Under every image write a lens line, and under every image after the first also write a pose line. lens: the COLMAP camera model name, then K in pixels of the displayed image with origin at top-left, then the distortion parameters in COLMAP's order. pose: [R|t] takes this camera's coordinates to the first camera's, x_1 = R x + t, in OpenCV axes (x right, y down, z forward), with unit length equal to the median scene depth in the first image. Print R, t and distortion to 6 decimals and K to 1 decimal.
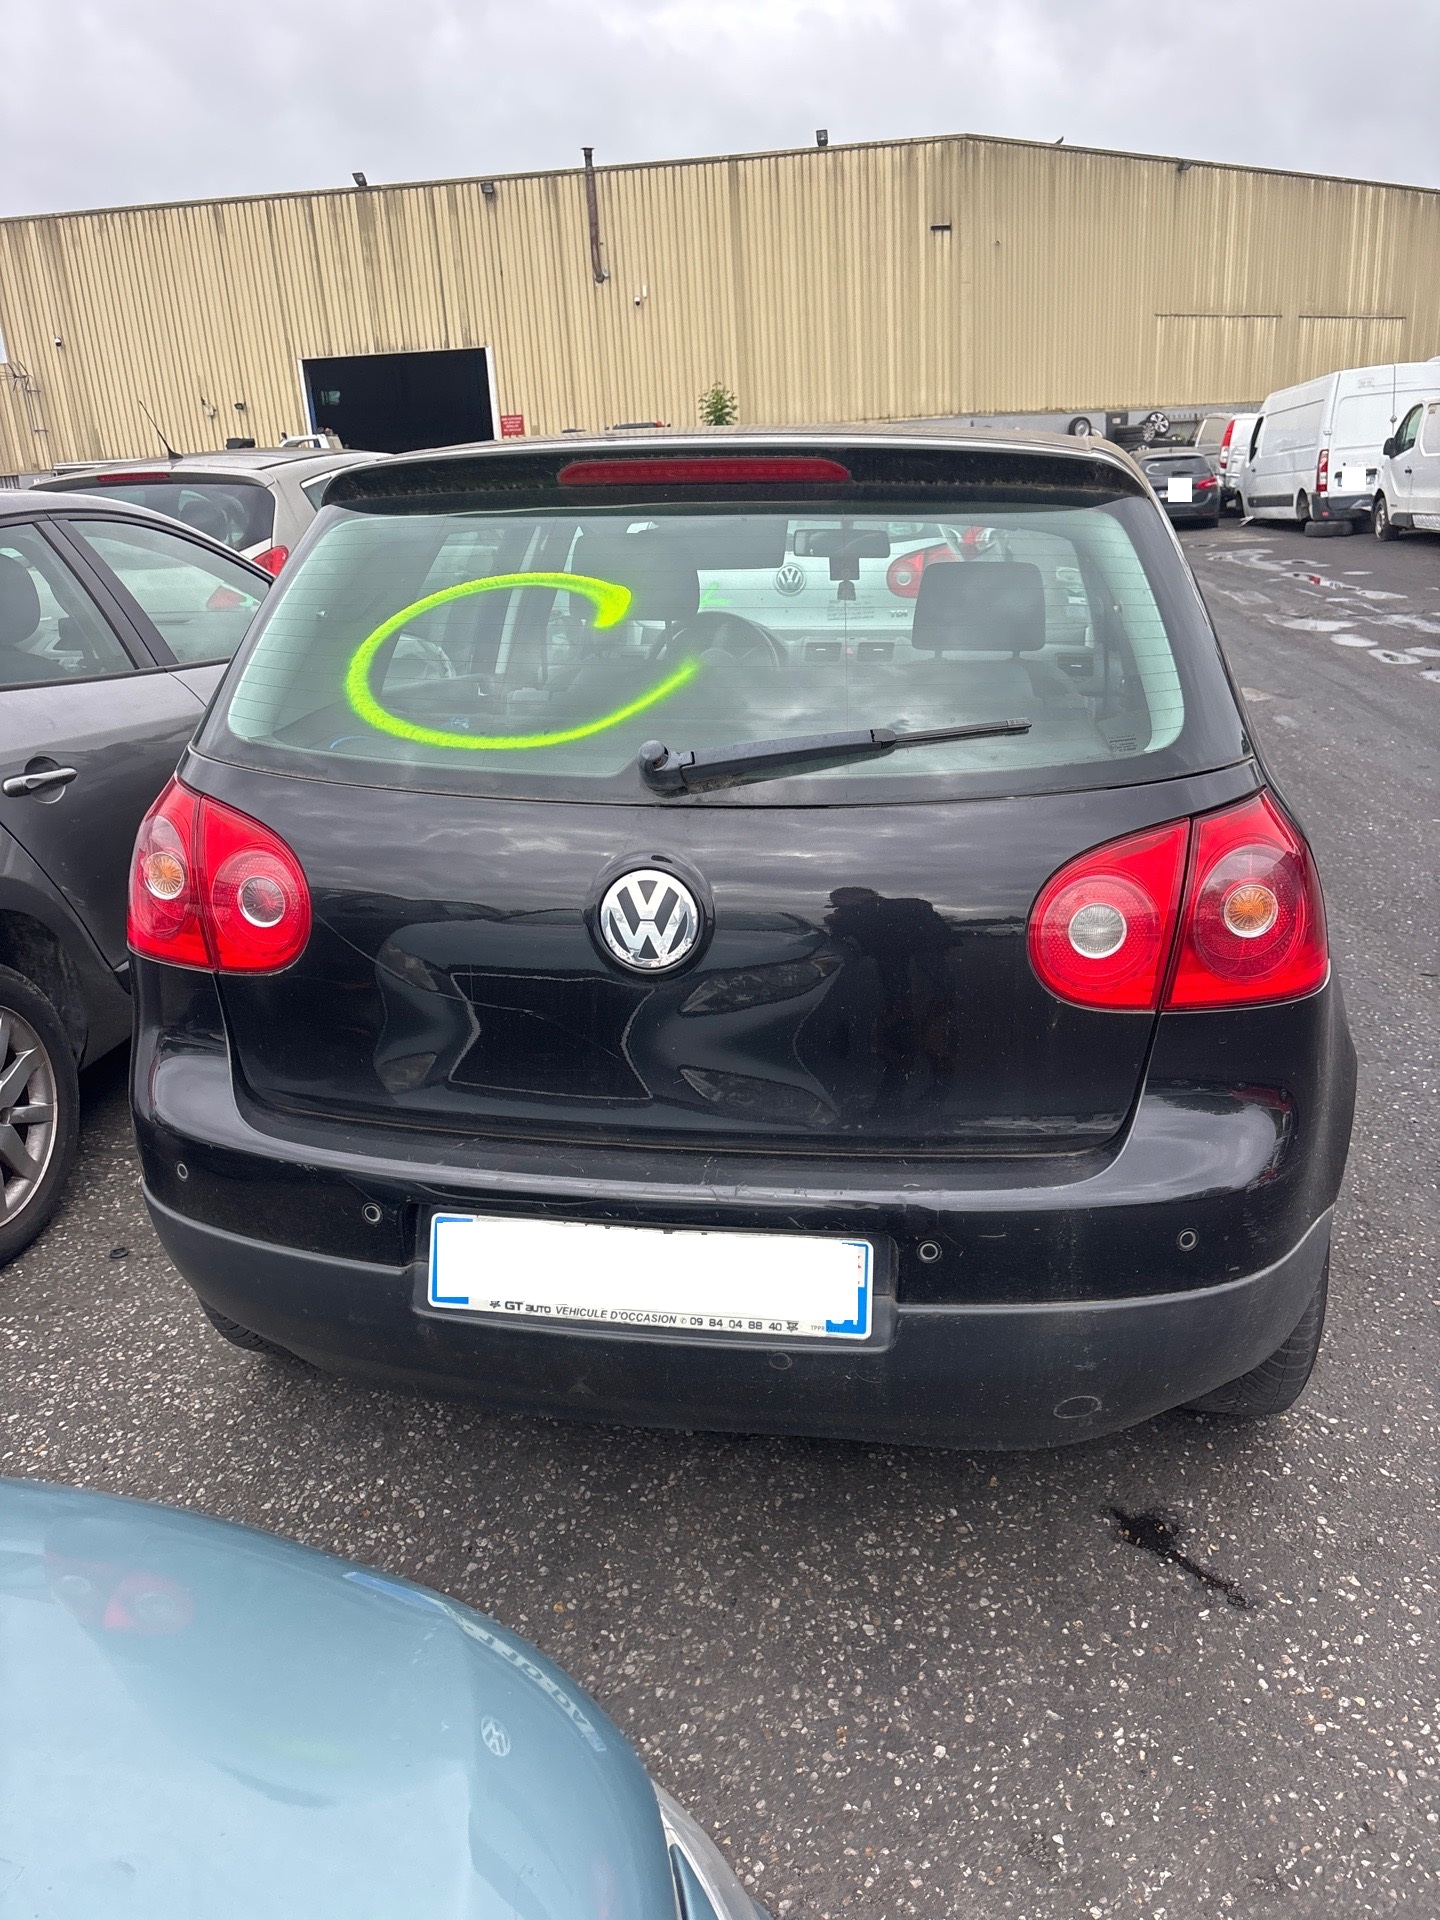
lens RADIAL K [[1494.0, 0, 710.5], [0, 1494.0, 957.3], [0, 0, 1]] dist [0.036507, -0.042790]
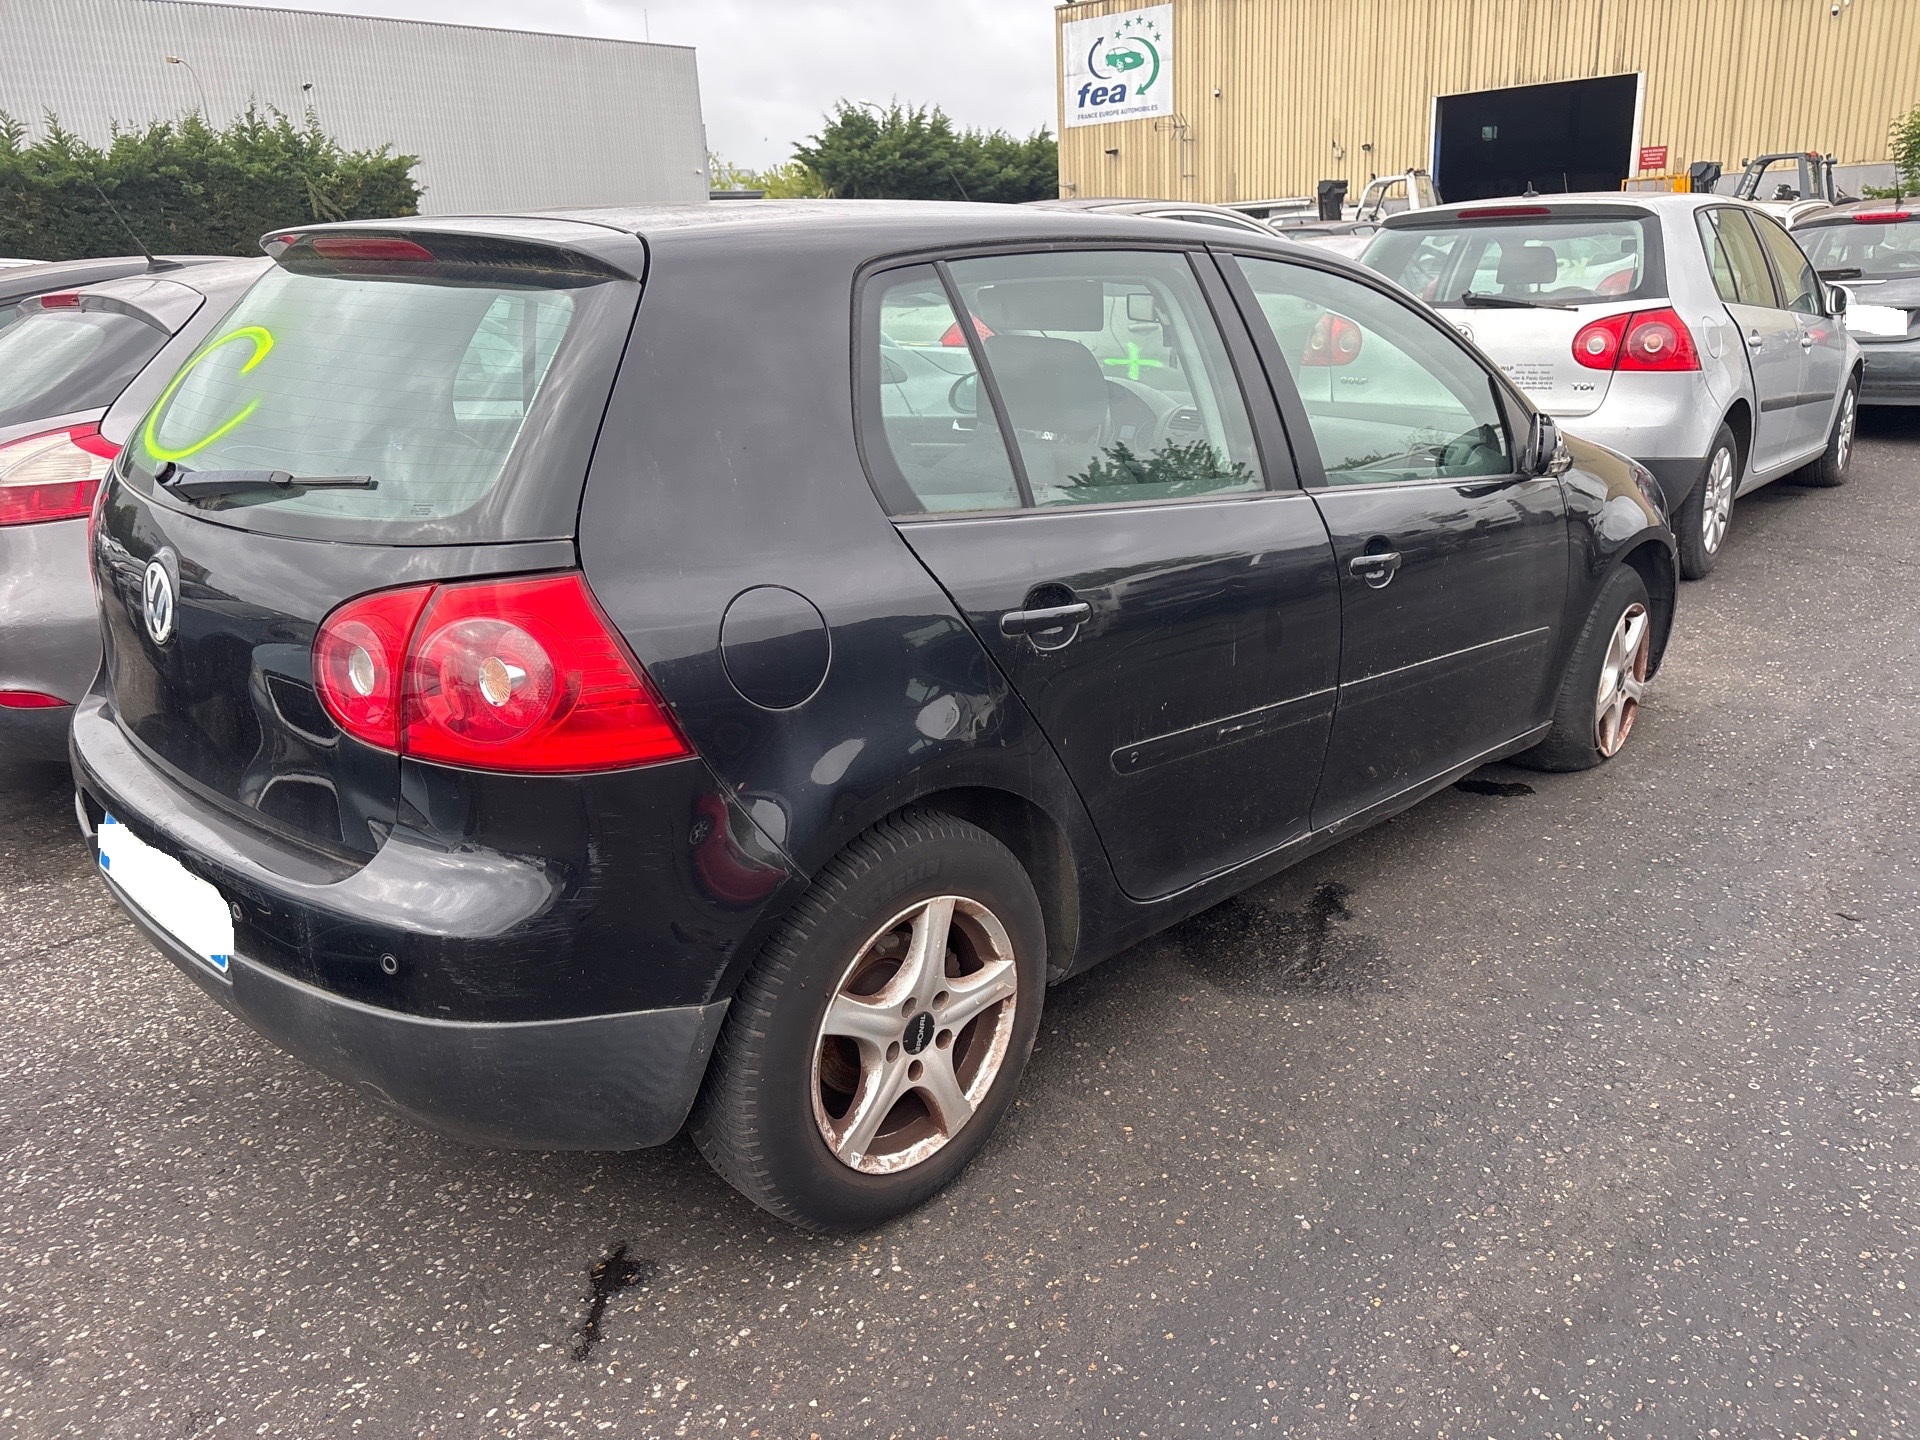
lens RADIAL K [[1494.0, 0, 959.4], [0, 1494.0, 721.9], [0, 0, 1]] dist [0.036507, -0.042790]
pose [[0.808491, 0.185003, -0.558673, 0.119286], [-0.175317, 0.981916, 0.071446, -0.013169], [0.561788, 0.040181, 0.826305, 0.030955]]
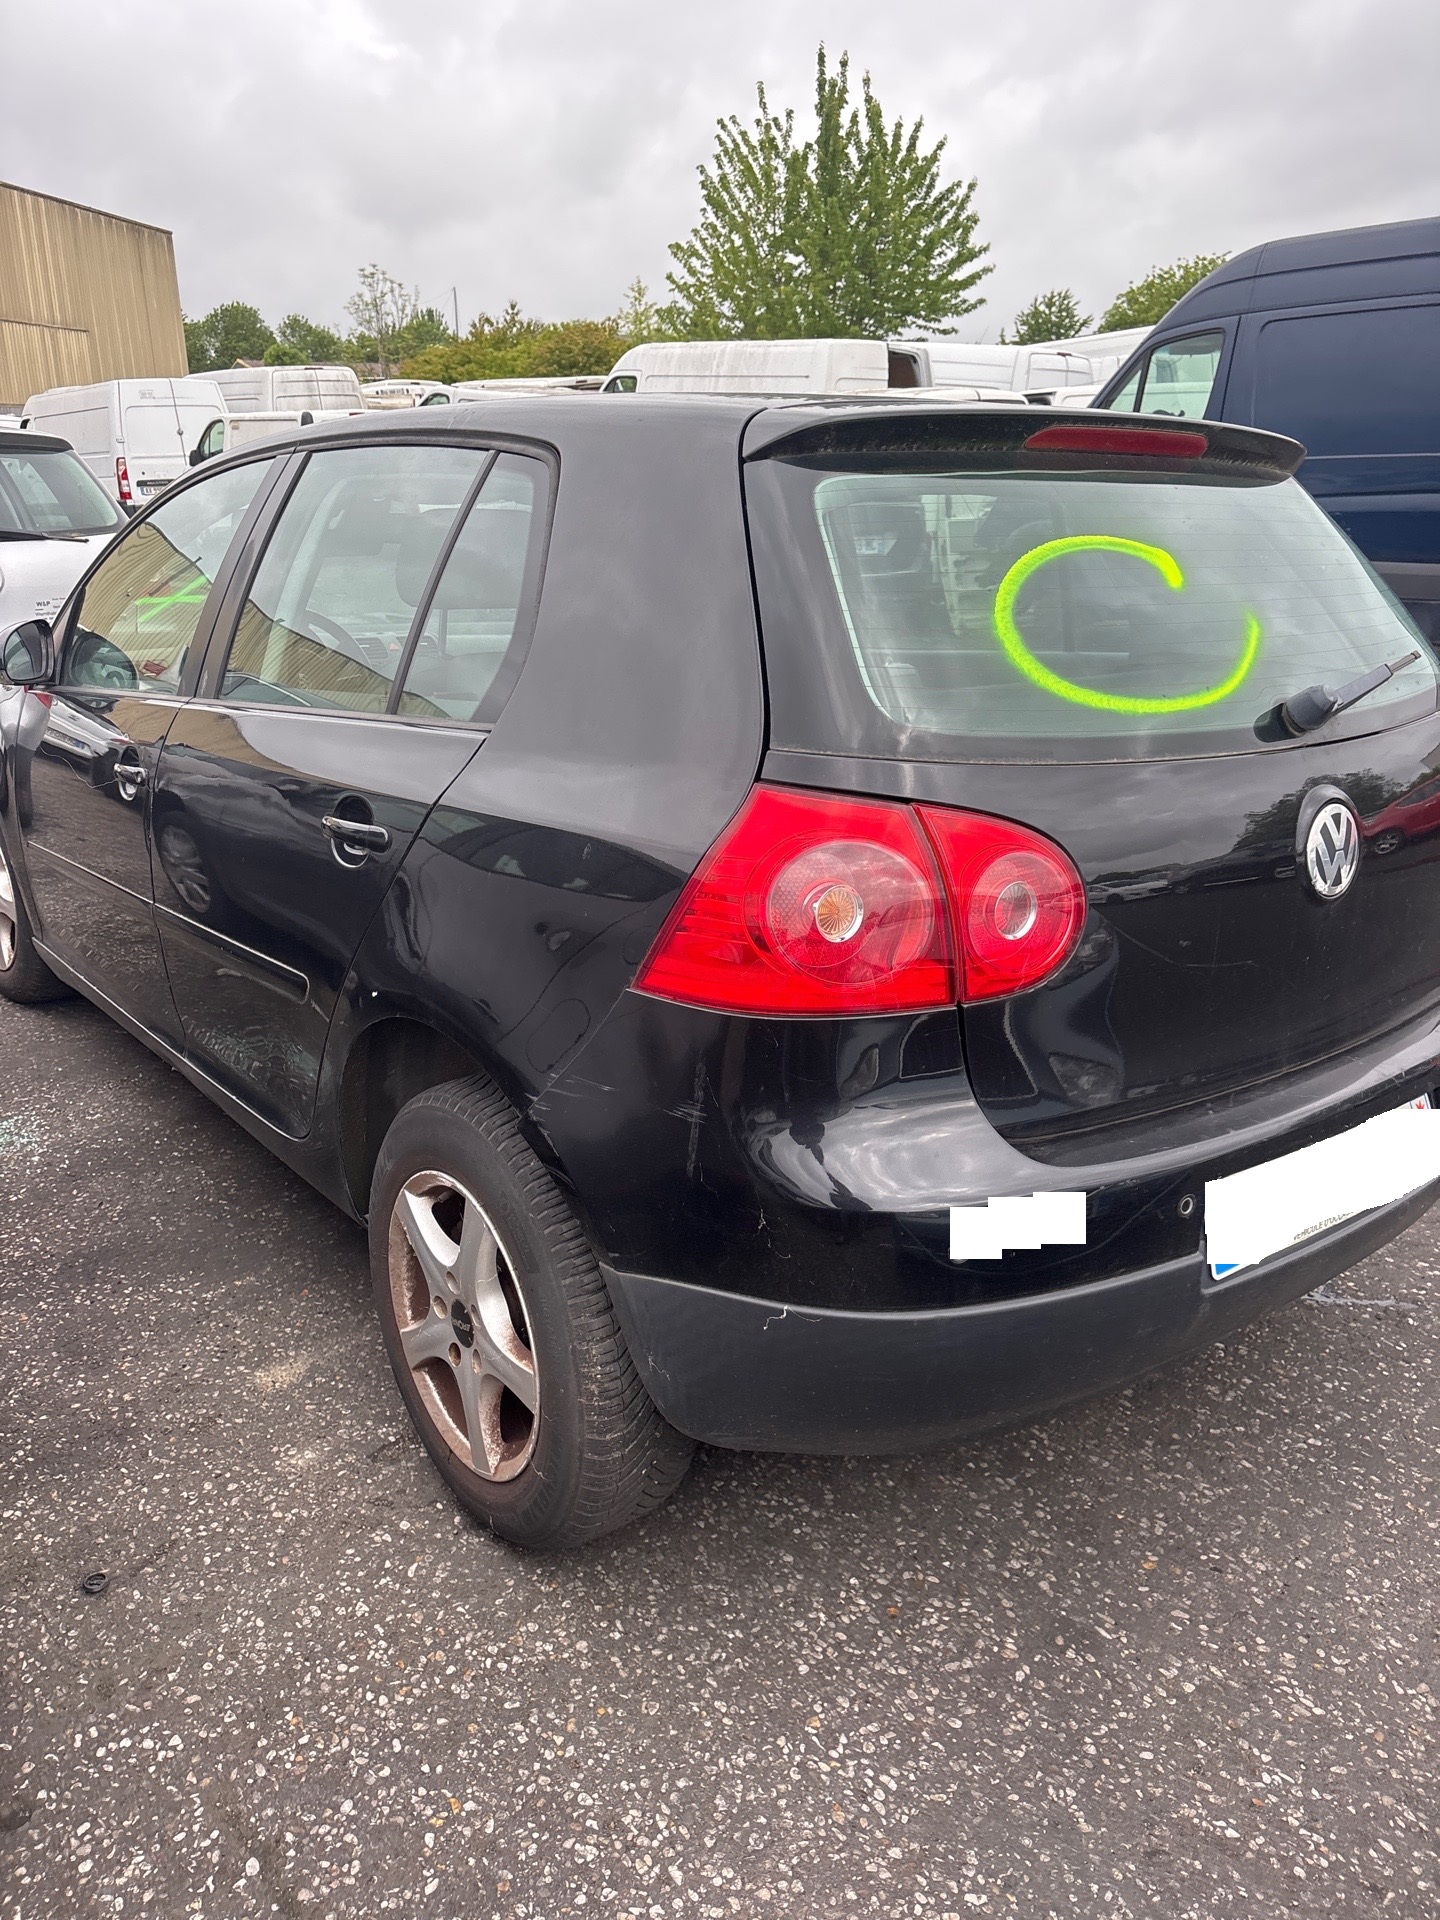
lens RADIAL K [[1494.0, 0, 710.5], [0, 1494.0, 957.3], [0, 0, 1]] dist [0.036507, -0.042790]
pose [[0.670133, -0.186161, 0.718517, -0.109619], [0.191703, 0.978602, 0.074753, -0.011291], [-0.717058, 0.087648, 0.691481, 0.054843]]
